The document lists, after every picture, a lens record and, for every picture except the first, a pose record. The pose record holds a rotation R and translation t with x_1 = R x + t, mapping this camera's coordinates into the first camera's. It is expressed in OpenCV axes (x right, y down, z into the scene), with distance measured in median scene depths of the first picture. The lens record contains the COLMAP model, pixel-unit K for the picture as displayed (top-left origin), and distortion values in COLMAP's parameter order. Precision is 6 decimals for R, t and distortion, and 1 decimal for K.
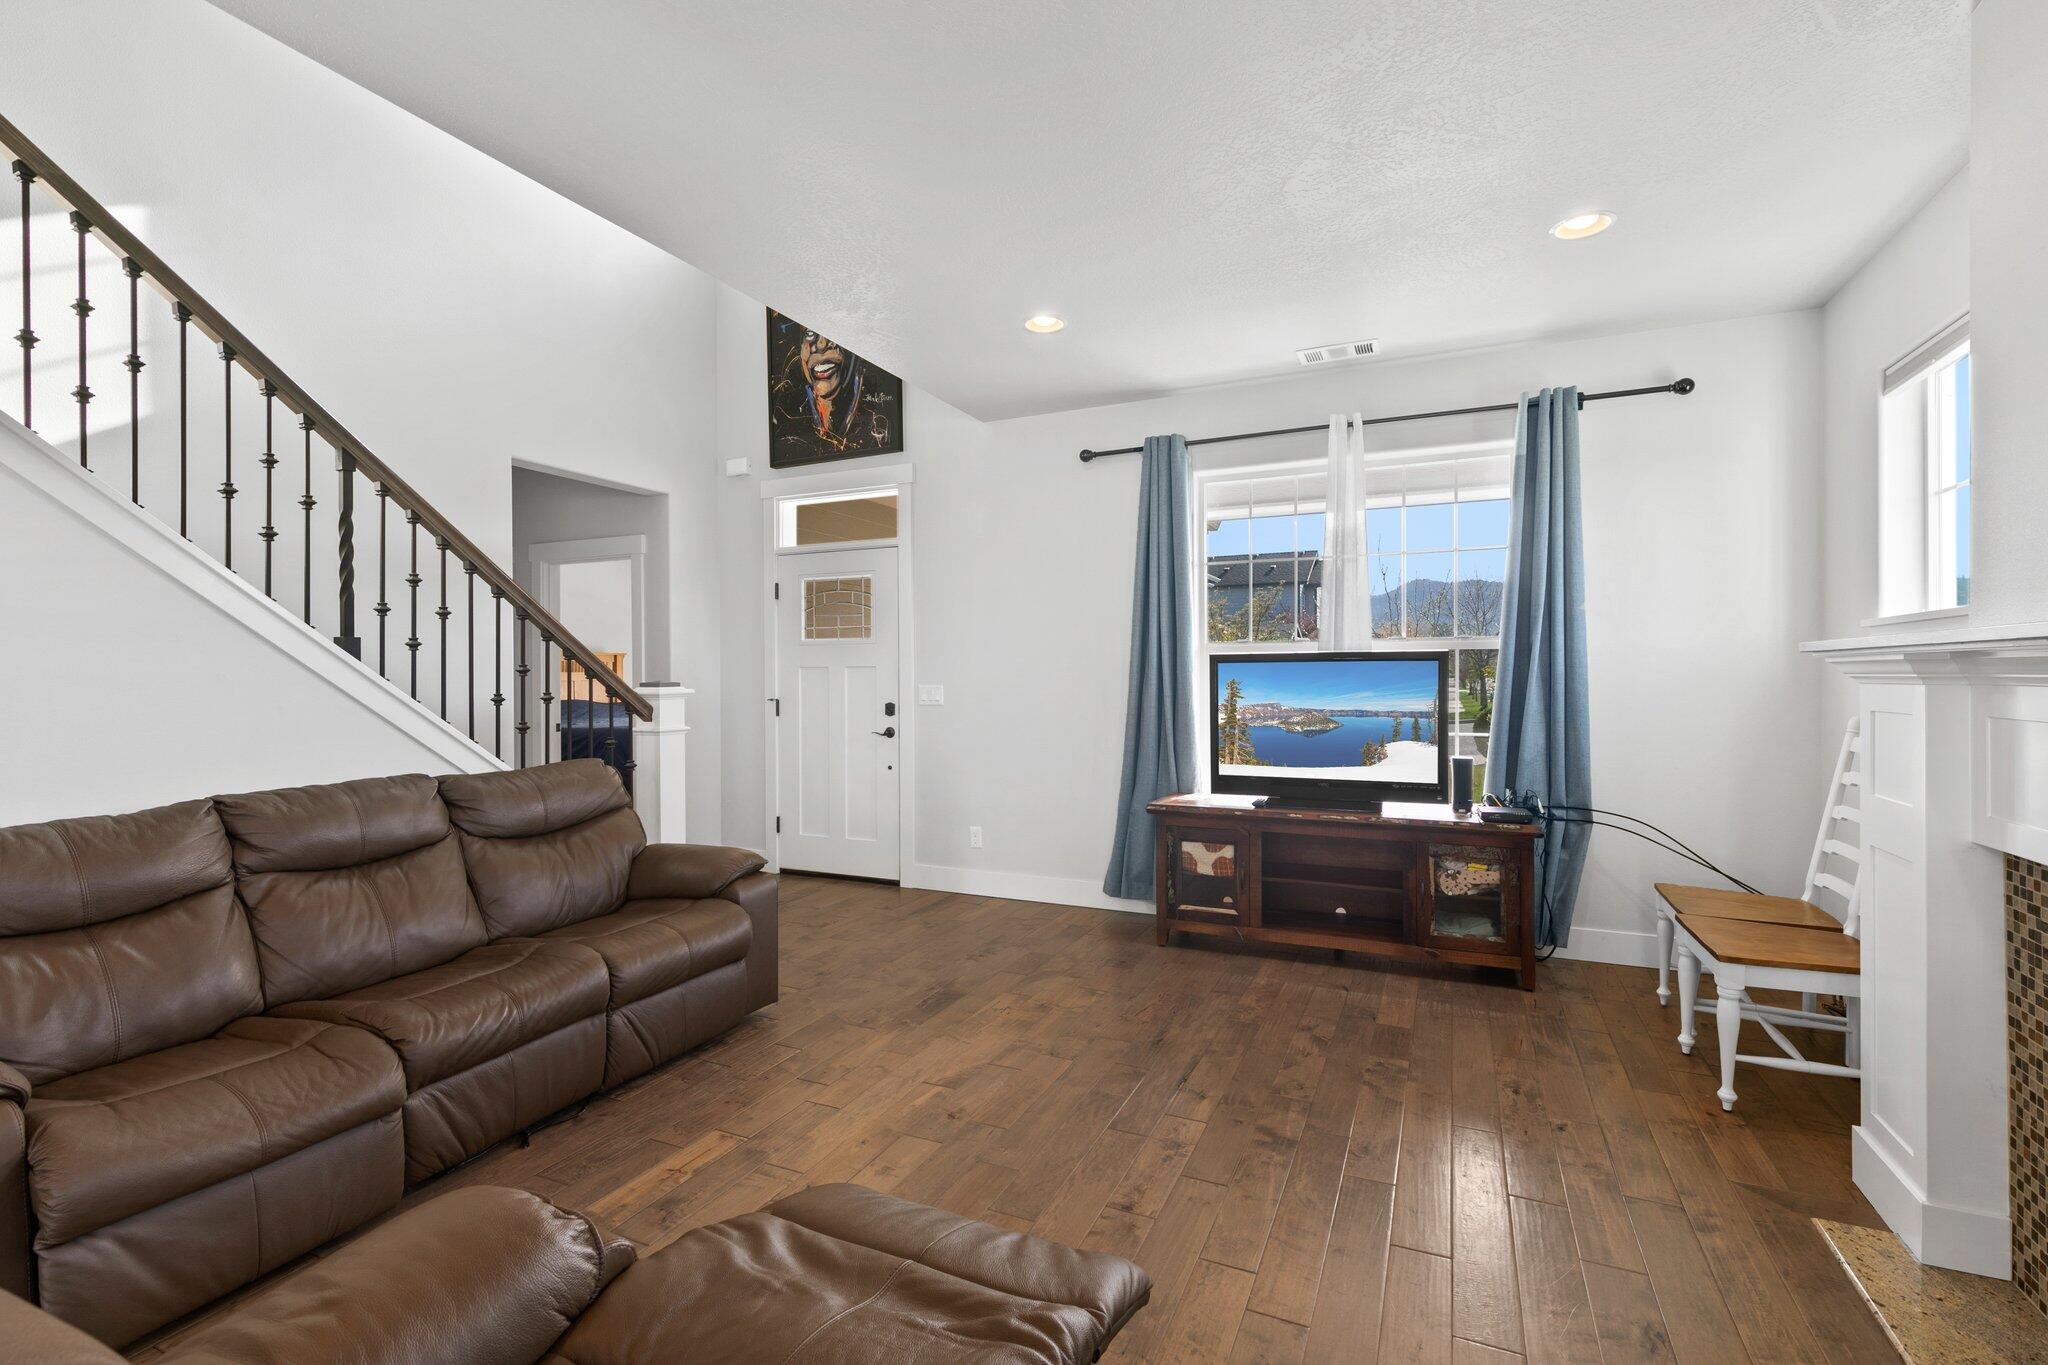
lens RADIAL K [[922.7, 0, 1040.0], [0, 922.7, 678.8], [0, 0, 1]] dist [0.006378, -0.001043]
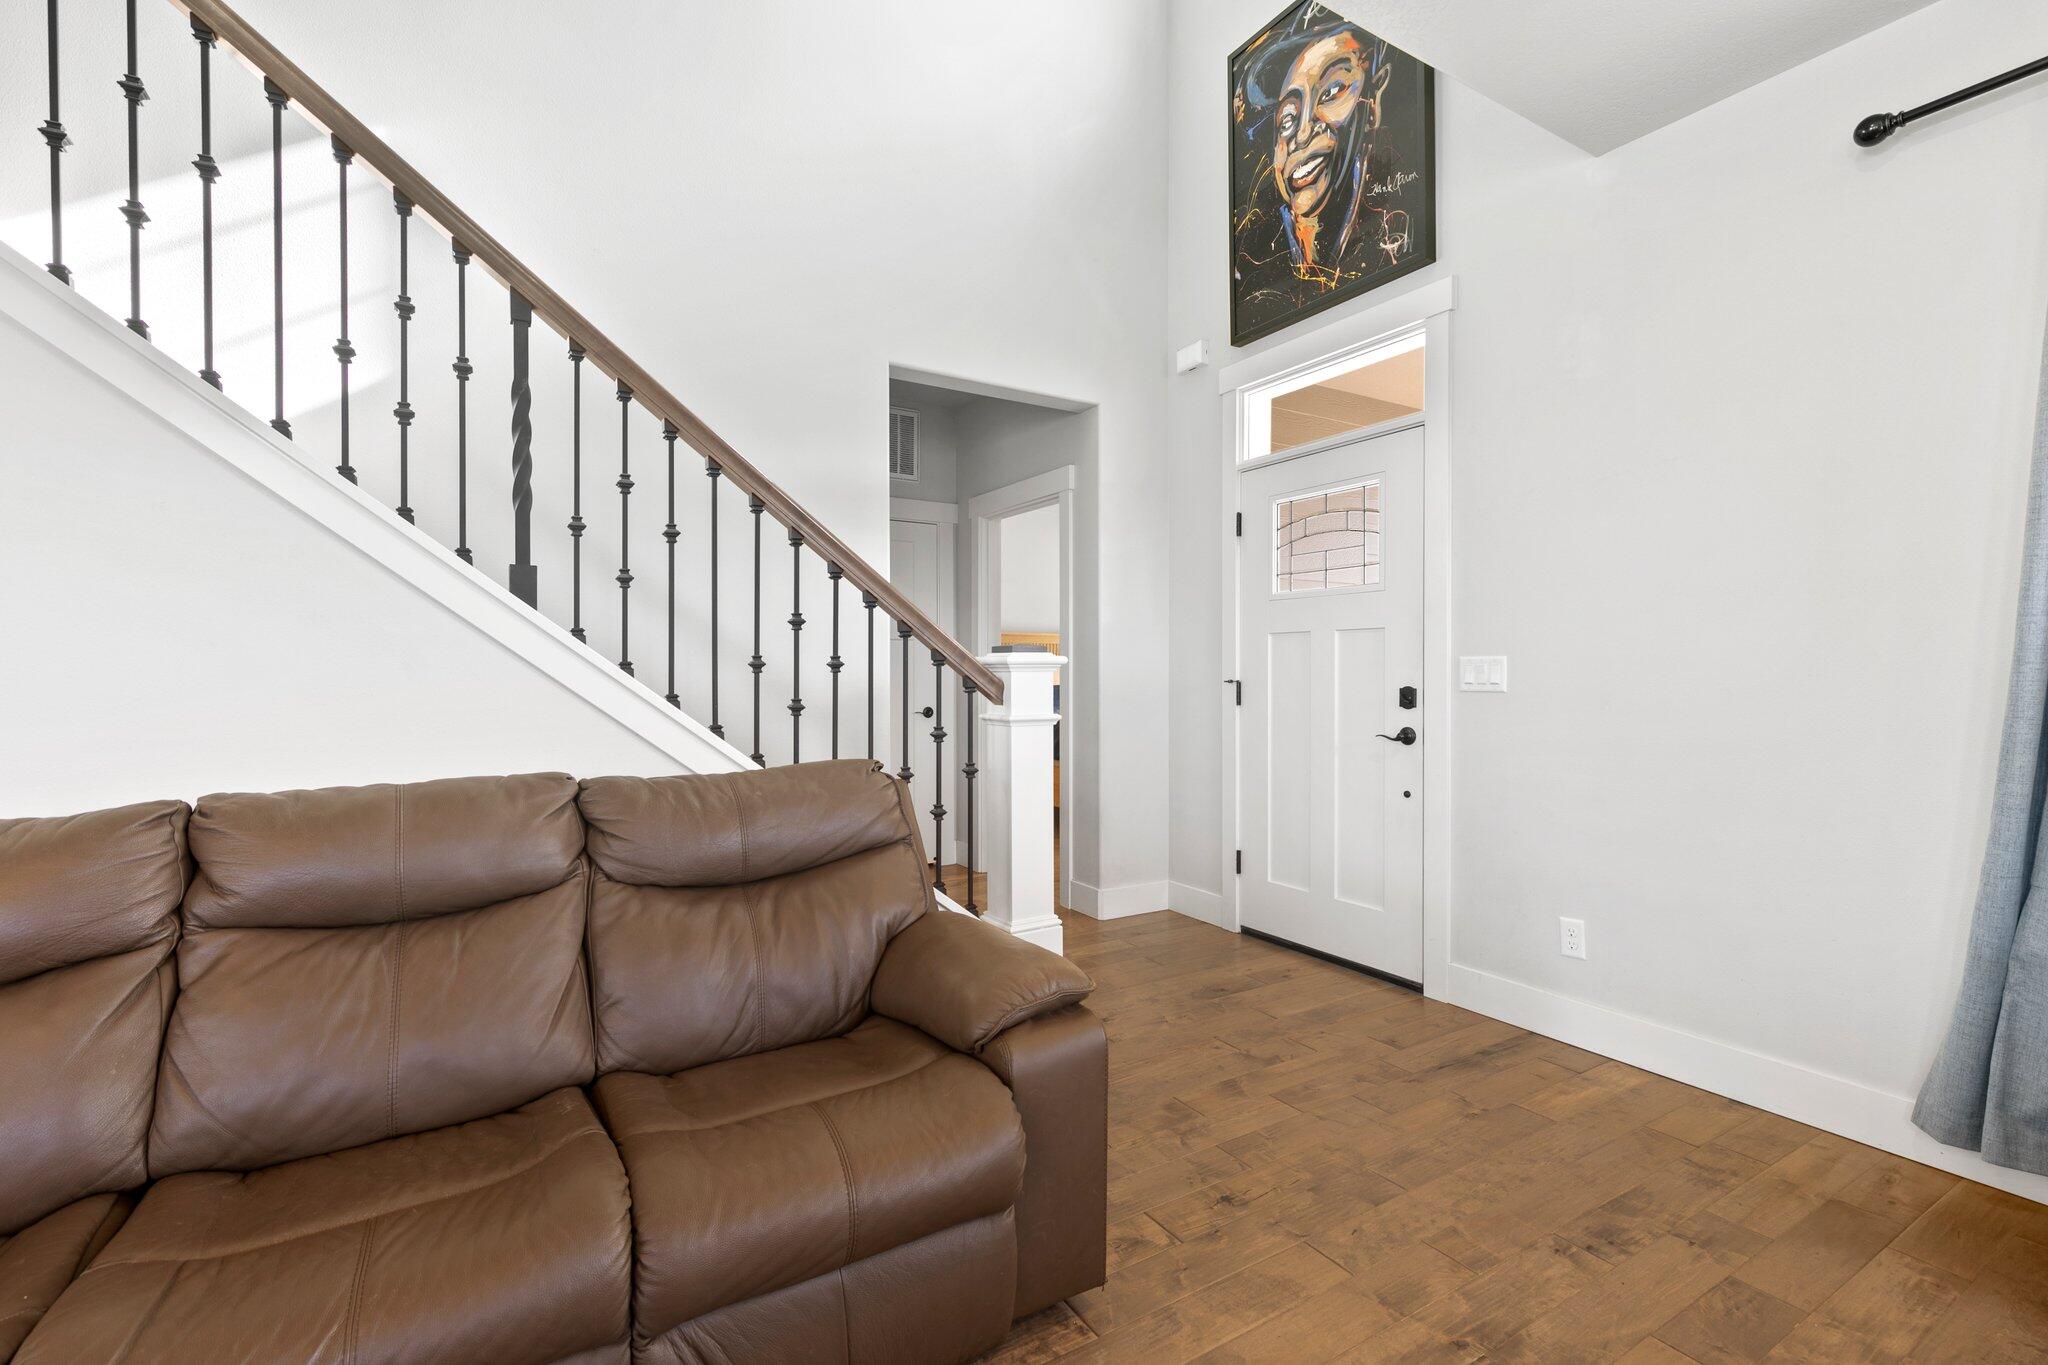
lens RADIAL K [[922.7, 0, 1031.5], [0, 922.7, 685.5], [0, 0, 1]] dist [0.006378, -0.001043]
pose [[0.830676, 0.009136, -0.556681, -0.039597], [-0.003653, 0.999933, 0.010959, 0.024866], [0.556744, -0.007069, 0.830654, 0.461191]]
